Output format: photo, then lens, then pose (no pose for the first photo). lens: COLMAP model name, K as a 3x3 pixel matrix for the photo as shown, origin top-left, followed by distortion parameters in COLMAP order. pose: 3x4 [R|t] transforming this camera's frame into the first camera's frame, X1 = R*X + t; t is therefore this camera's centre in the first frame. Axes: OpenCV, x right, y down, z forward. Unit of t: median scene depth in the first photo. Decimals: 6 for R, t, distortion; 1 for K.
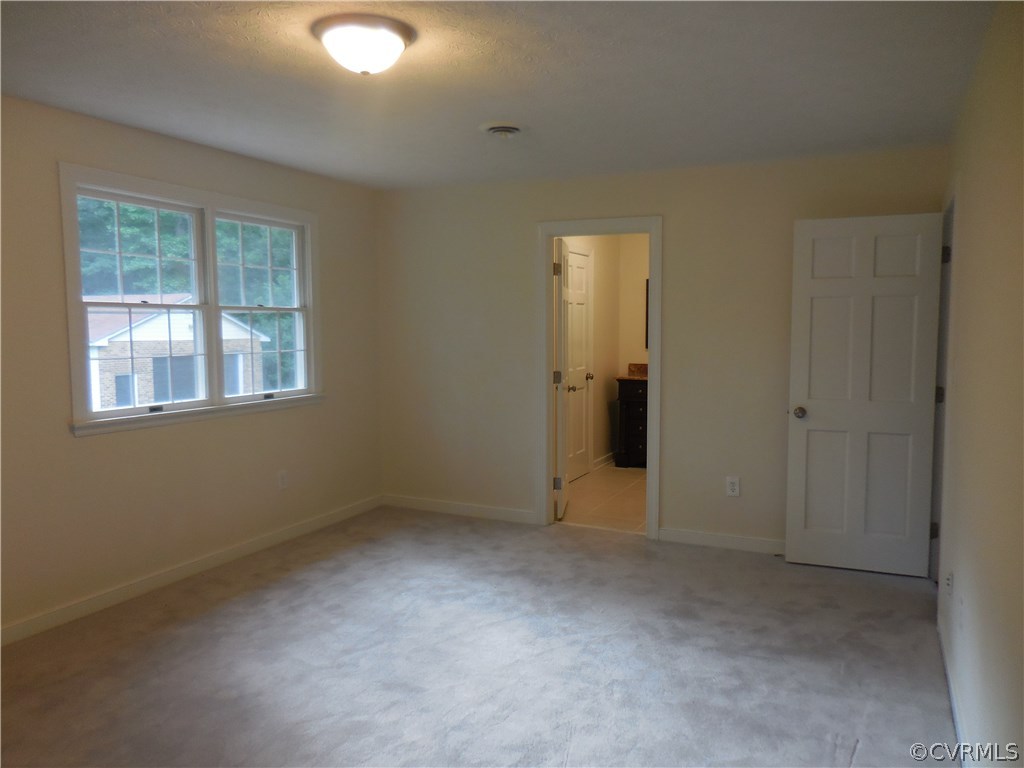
lens RADIAL K [[781.8, 0, 512.0], [0, 781.8, 384.0], [0, 0, 1]] dist [-0.012358, 0.040746]
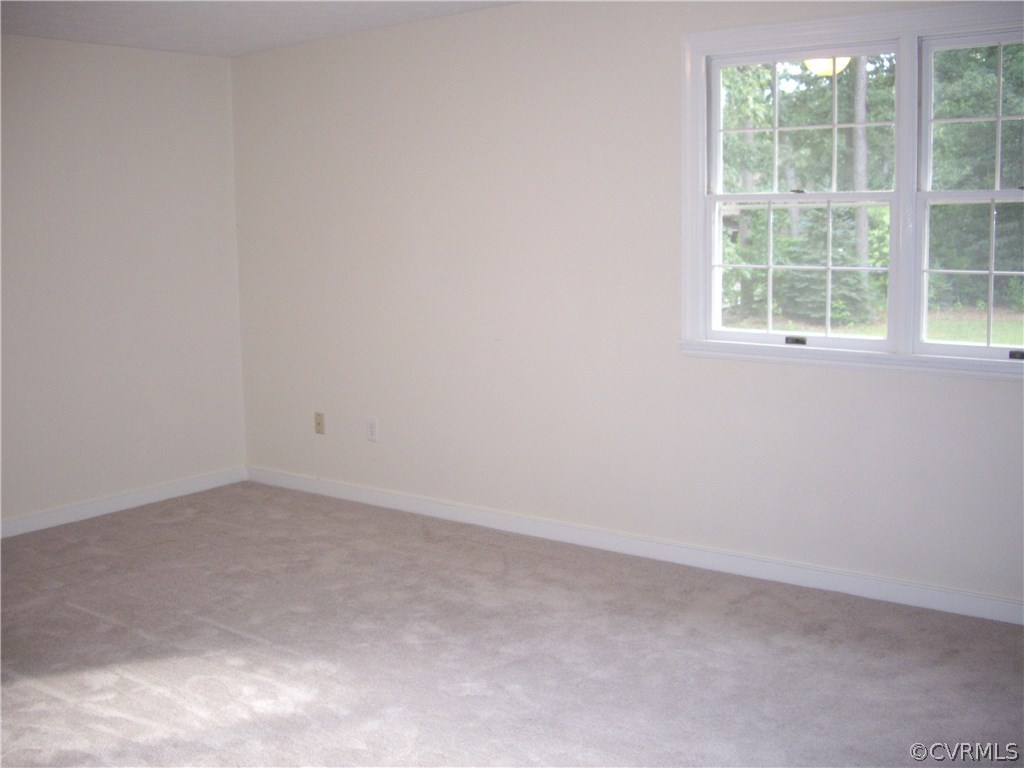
lens RADIAL K [[1084.7, 0, 512.0], [0, 1084.7, 384.0], [0, 0, 1]] dist [-0.215912, 0.140190]
pose [[-0.174791, 0.162022, -0.971183, 0.554334], [-0.055957, 0.983139, 0.174088, -0.085739], [0.983014, 0.084773, -0.162777, 0.917125]]
